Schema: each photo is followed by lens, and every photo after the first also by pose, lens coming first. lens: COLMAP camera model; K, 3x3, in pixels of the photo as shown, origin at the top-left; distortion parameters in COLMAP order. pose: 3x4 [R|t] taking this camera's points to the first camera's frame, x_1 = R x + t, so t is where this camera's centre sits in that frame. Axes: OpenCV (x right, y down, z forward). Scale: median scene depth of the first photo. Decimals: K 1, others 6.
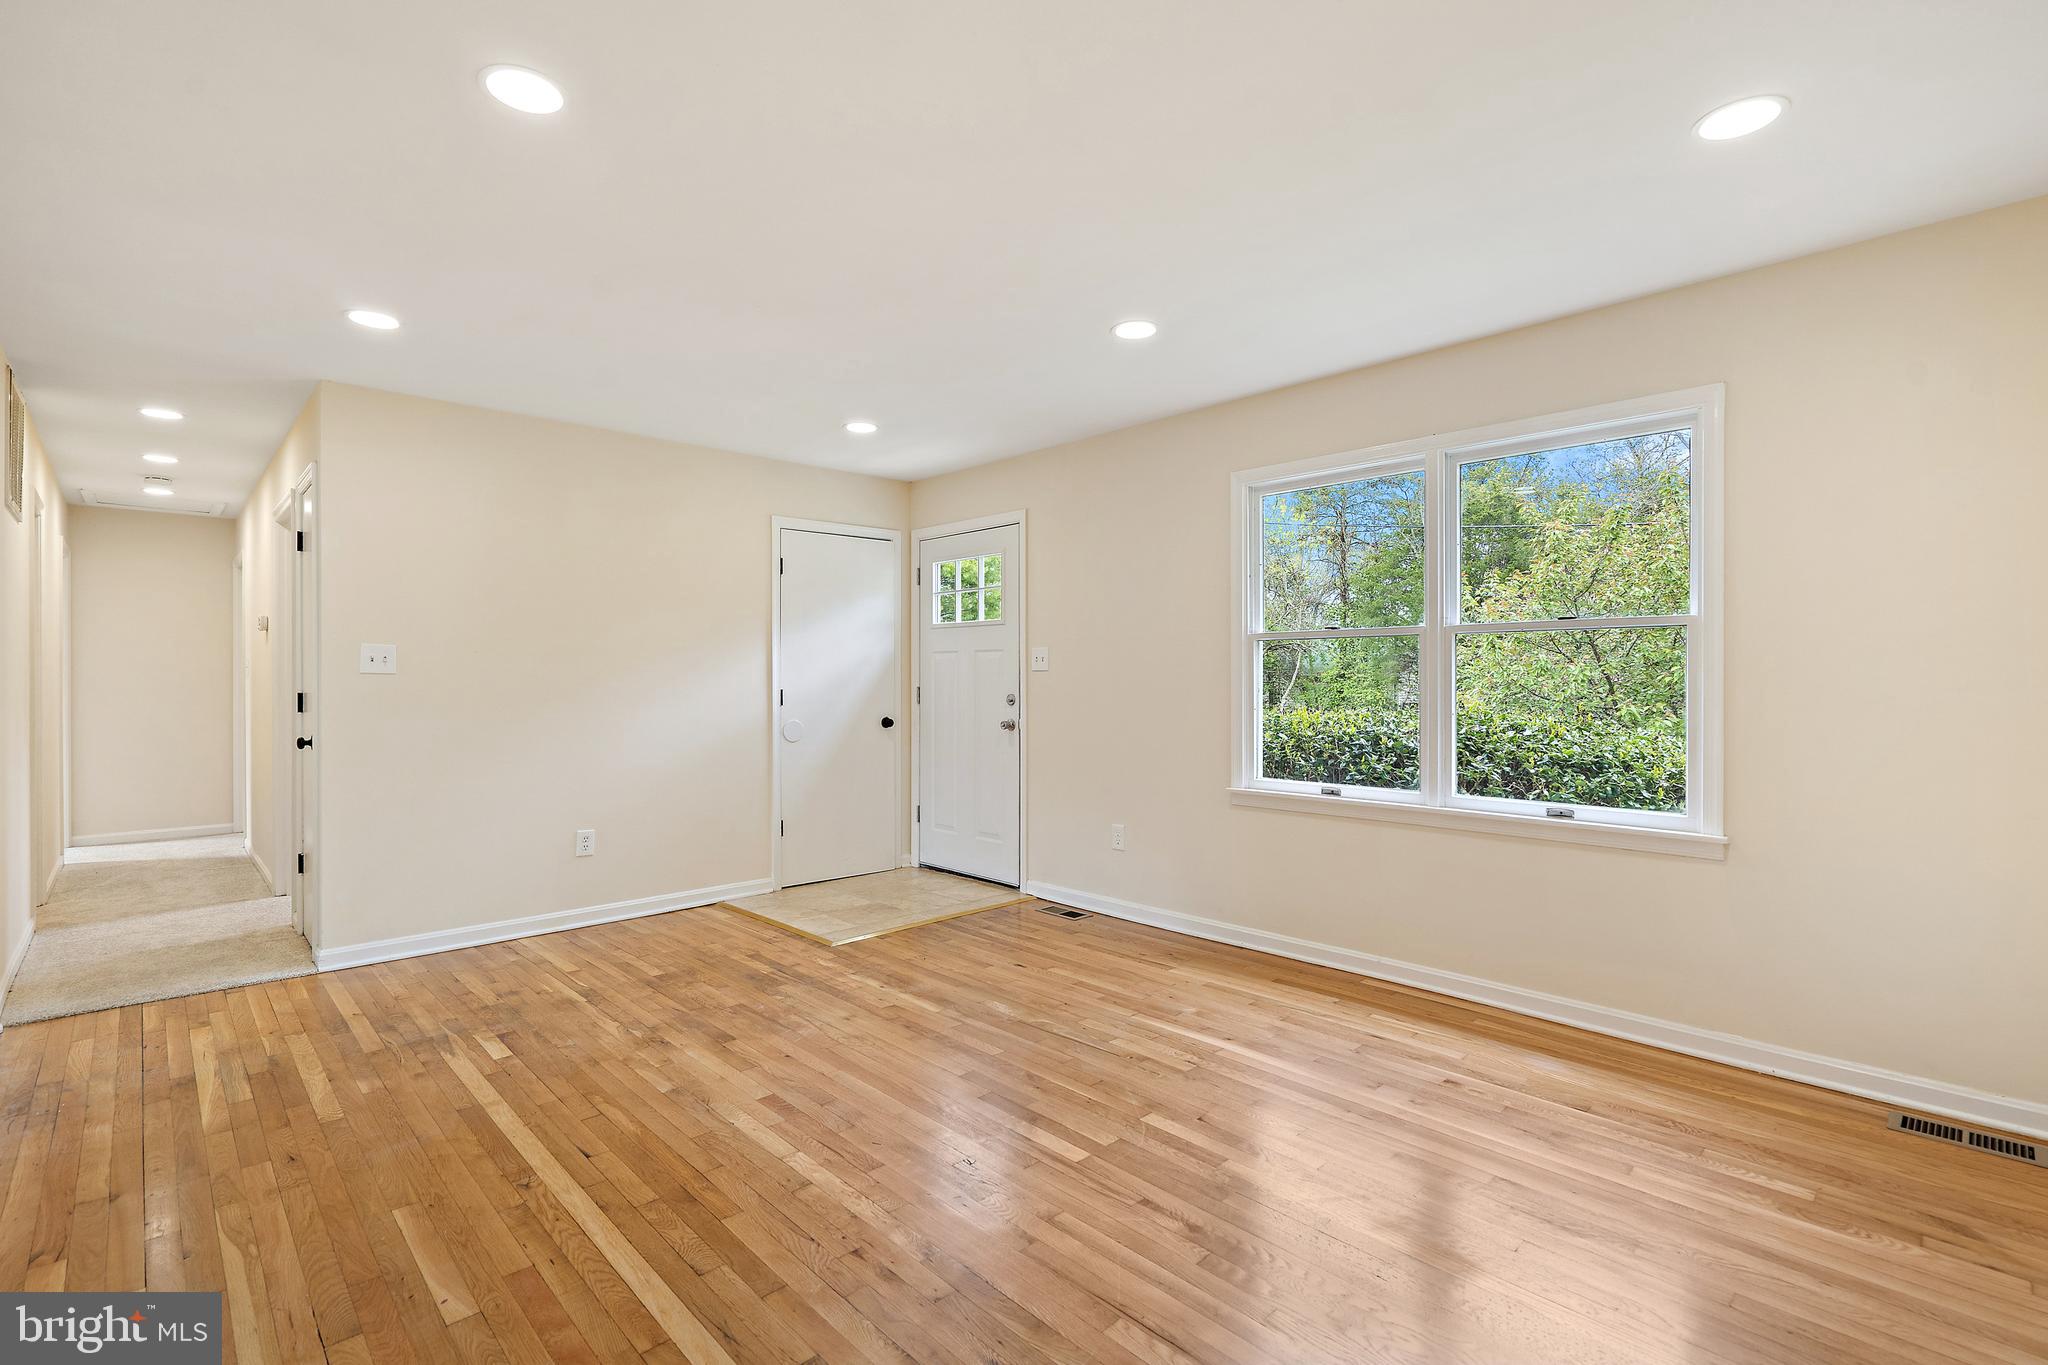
lens RADIAL K [[934.0, 0, 1019.4], [0, 934.0, 654.1], [0, 0, 1]] dist [-0.002177, -0.000416]
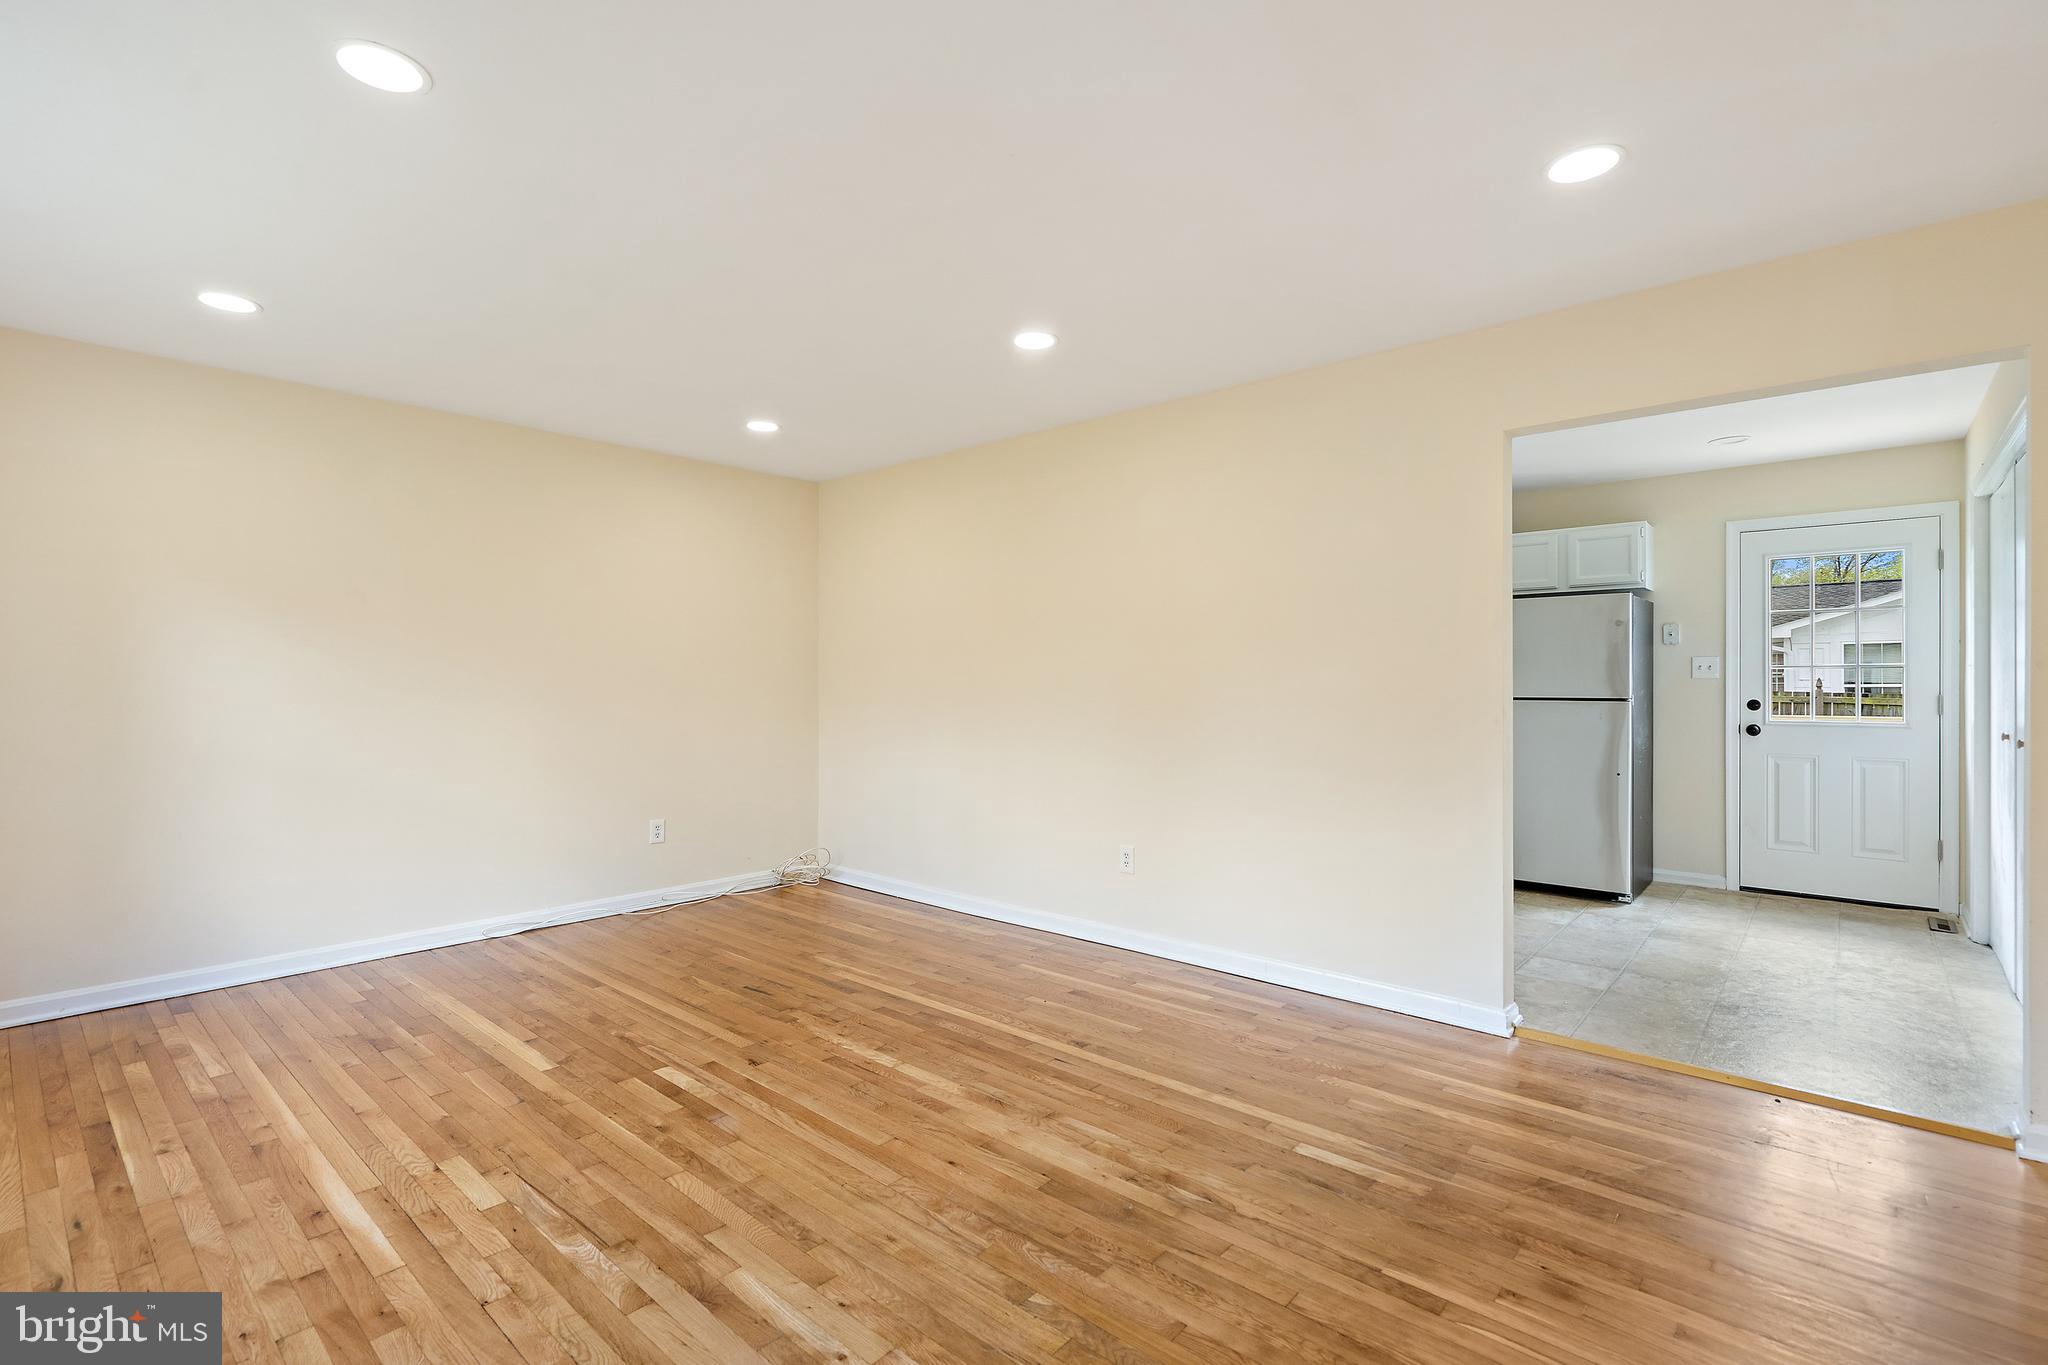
lens RADIAL K [[934.0, 0, 1019.4], [0, 934.0, 654.1], [0, 0, 1]] dist [-0.002177, -0.000416]
pose [[-0.996556, -0.003926, -0.082829, -0.199867], [0.001151, 0.998128, -0.061157, 0.040921], [0.082914, -0.061041, -0.994686, 1.525648]]
